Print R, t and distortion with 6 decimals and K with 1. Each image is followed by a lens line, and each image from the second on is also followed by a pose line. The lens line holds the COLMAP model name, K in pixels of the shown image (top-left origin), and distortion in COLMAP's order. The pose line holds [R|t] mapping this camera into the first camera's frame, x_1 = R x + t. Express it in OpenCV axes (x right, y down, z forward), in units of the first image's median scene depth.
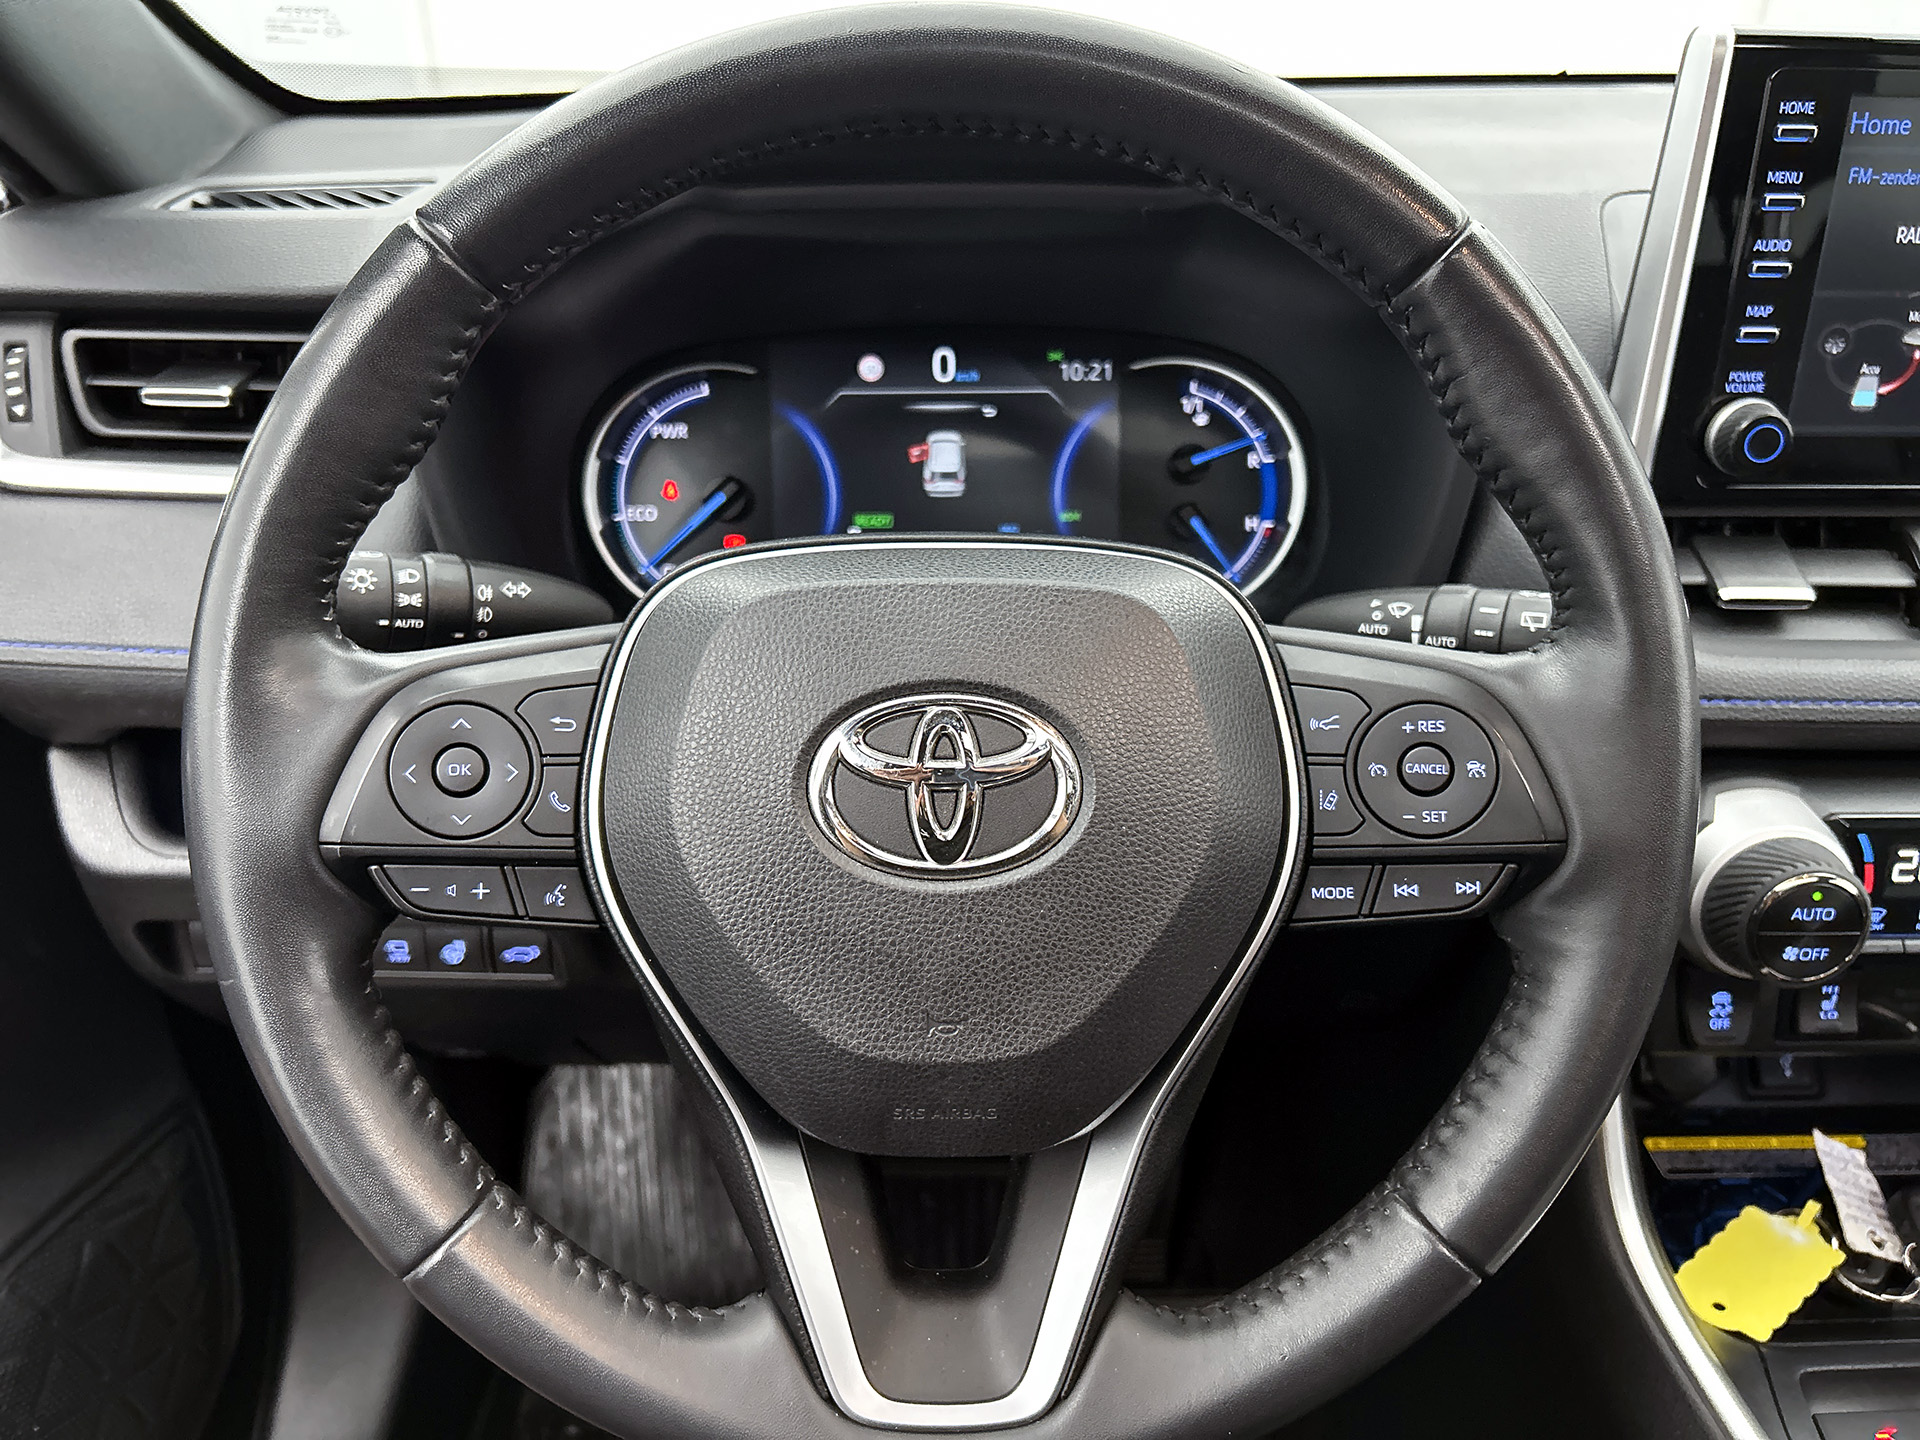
lens RADIAL K [[1461.9, 0, 957.2], [0, 1461.9, 719.4], [0, 0, 1]] dist [0.064823, -0.070975]
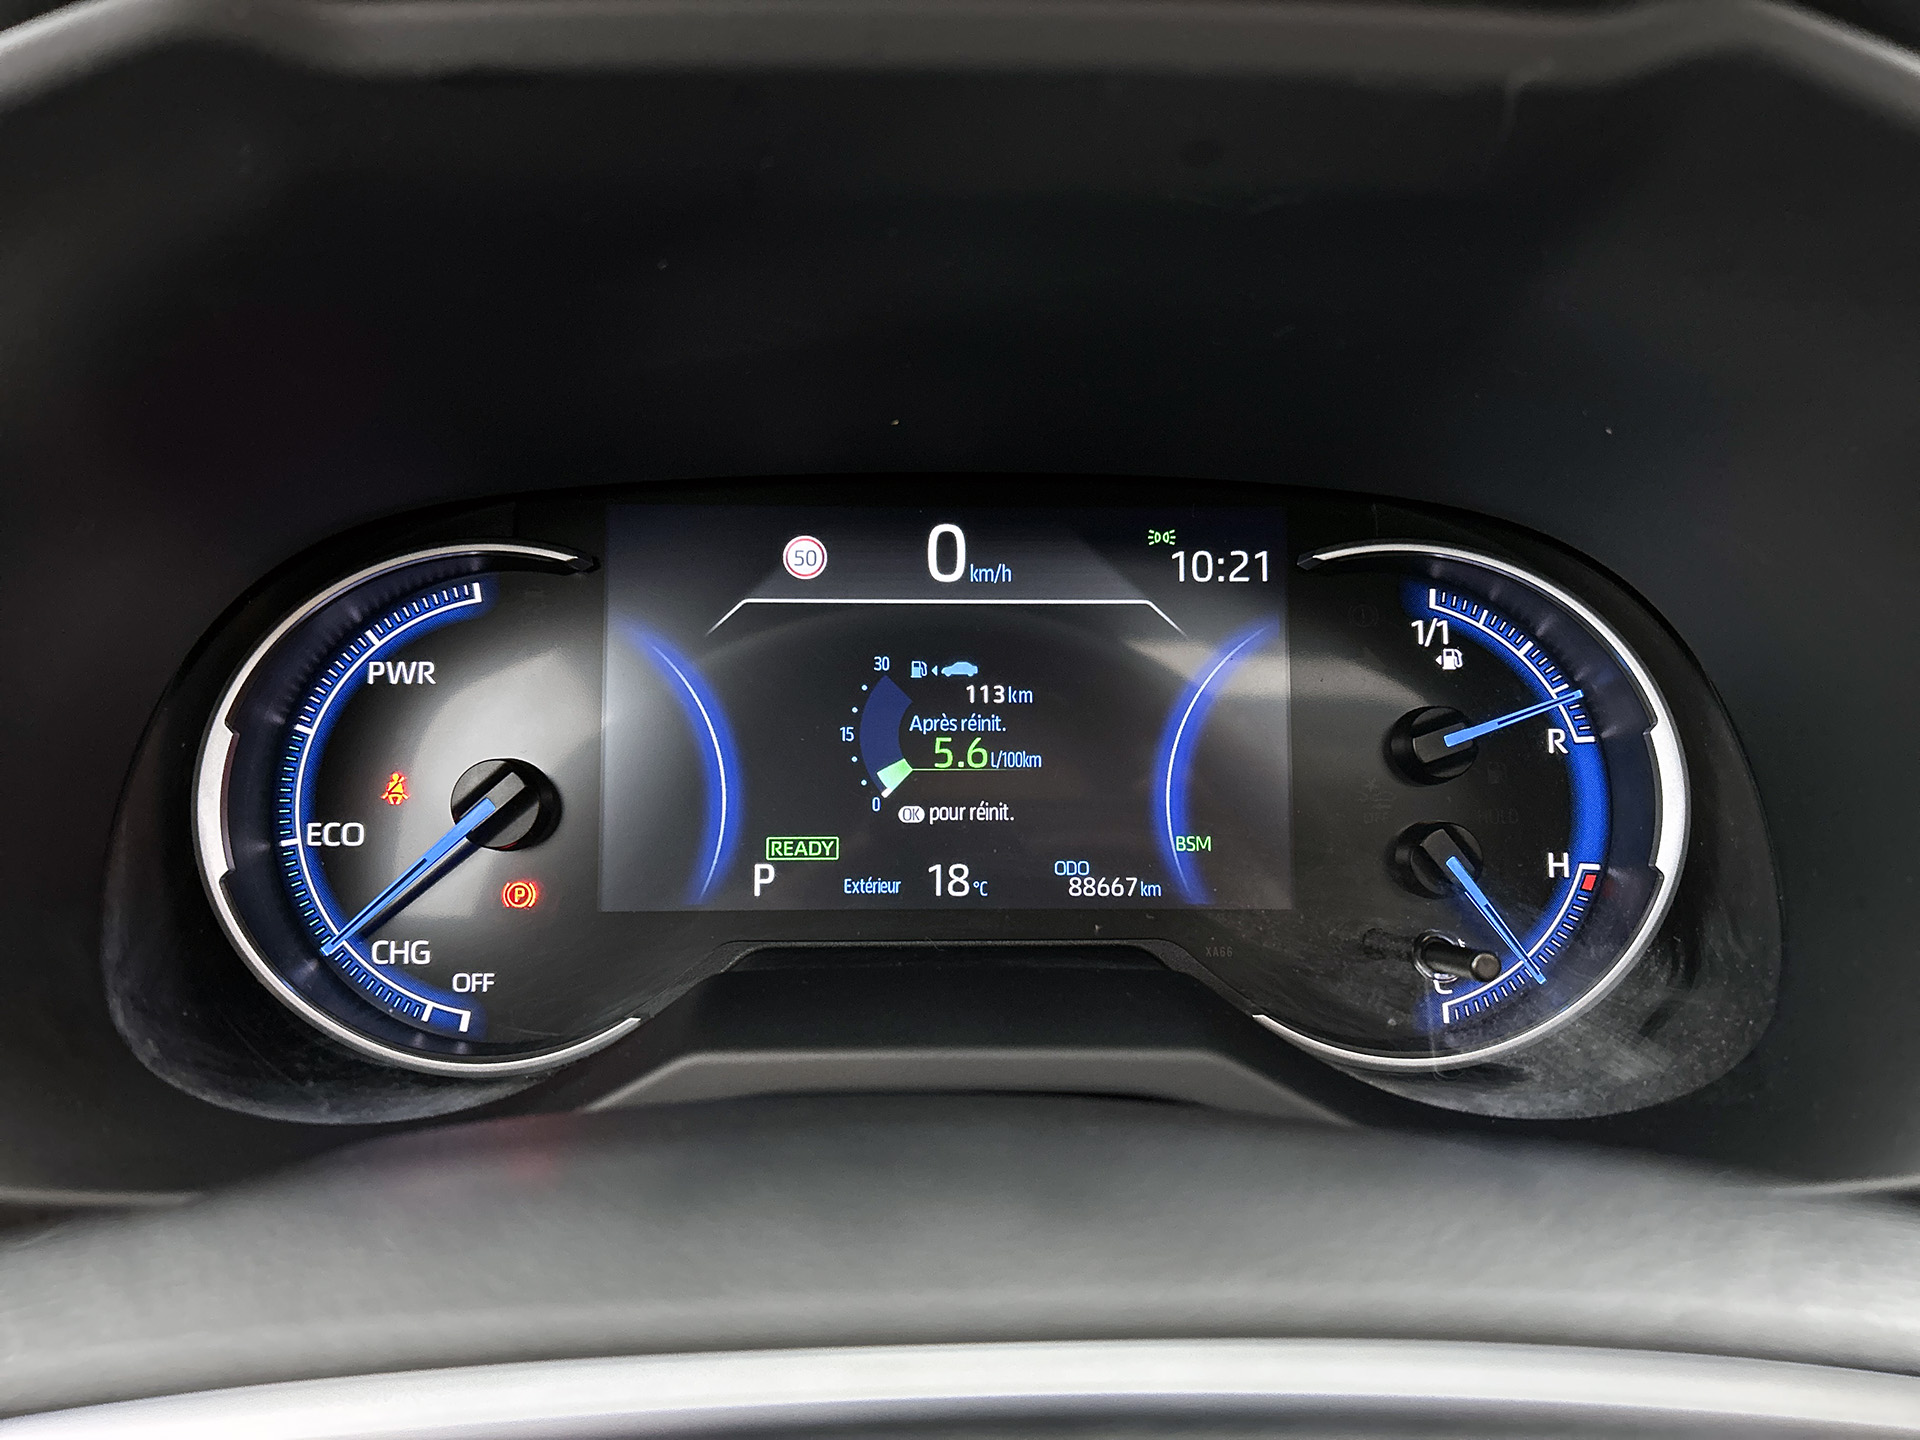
lens RADIAL K [[1461.9, 0, 955.0], [0, 1461.9, 727.6], [0, 0, 1]] dist [0.064823, -0.070975]
pose [[0.999556, 0.011124, -0.027639, 0.011462], [-0.015310, 0.987603, -0.156227, -0.125467], [0.025559, 0.156581, 0.987334, 0.630538]]
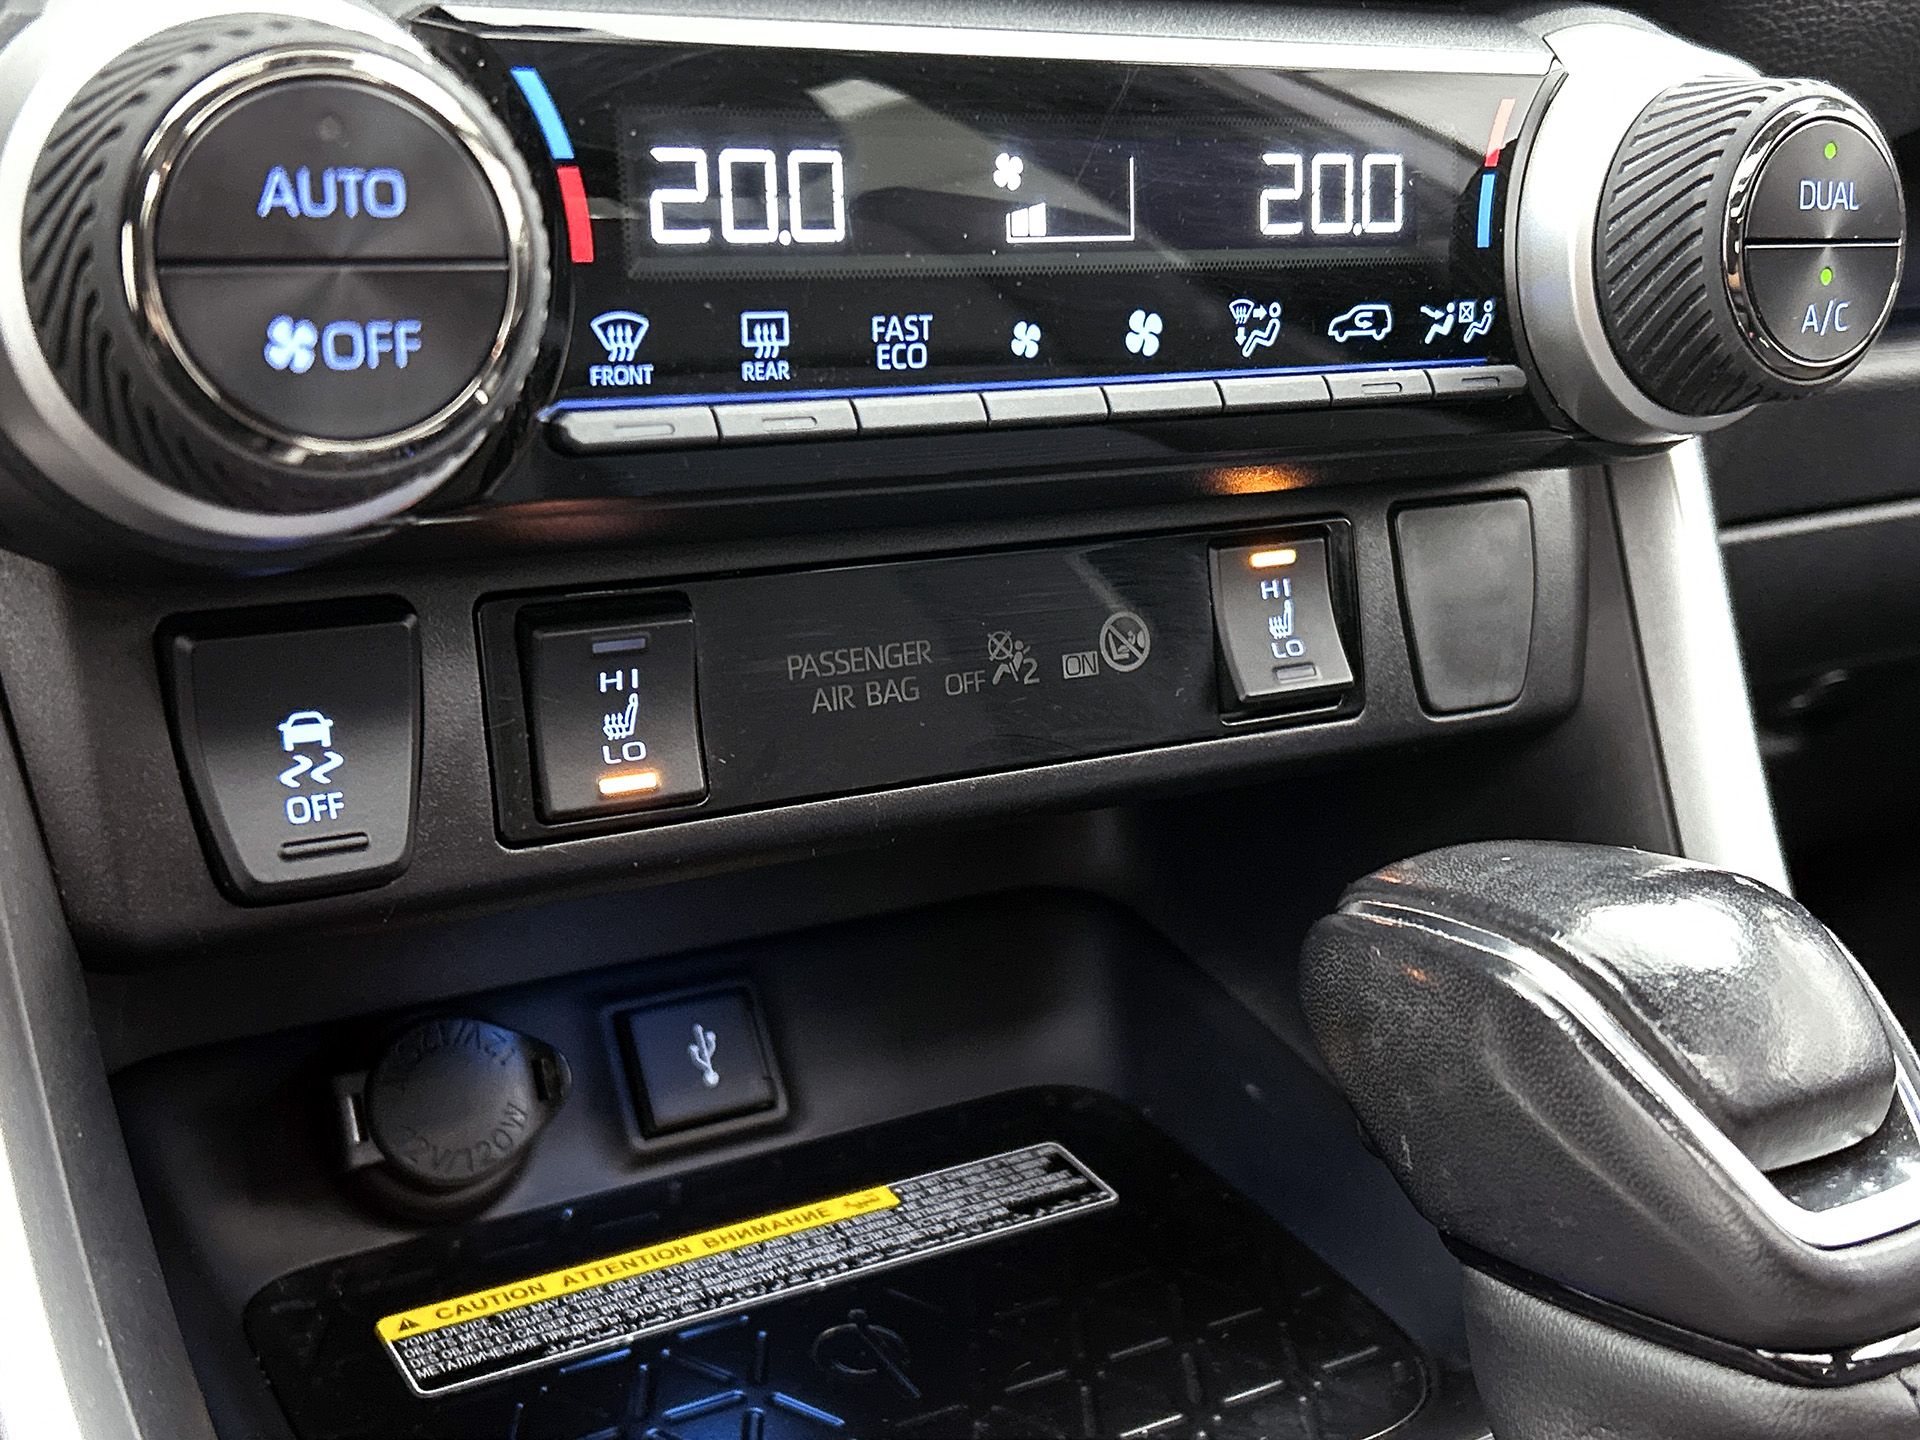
lens RADIAL K [[2385.0, 0, 969.2], [0, 2385.0, 709.8], [0, 0, 1]] dist [0.019355, 0.000000]
pose [[0.855936, -0.116941, 0.503685, 0.402475], [0.175837, 0.981867, -0.070845, 0.264401], [-0.486267, 0.149205, 0.860978, 0.507311]]
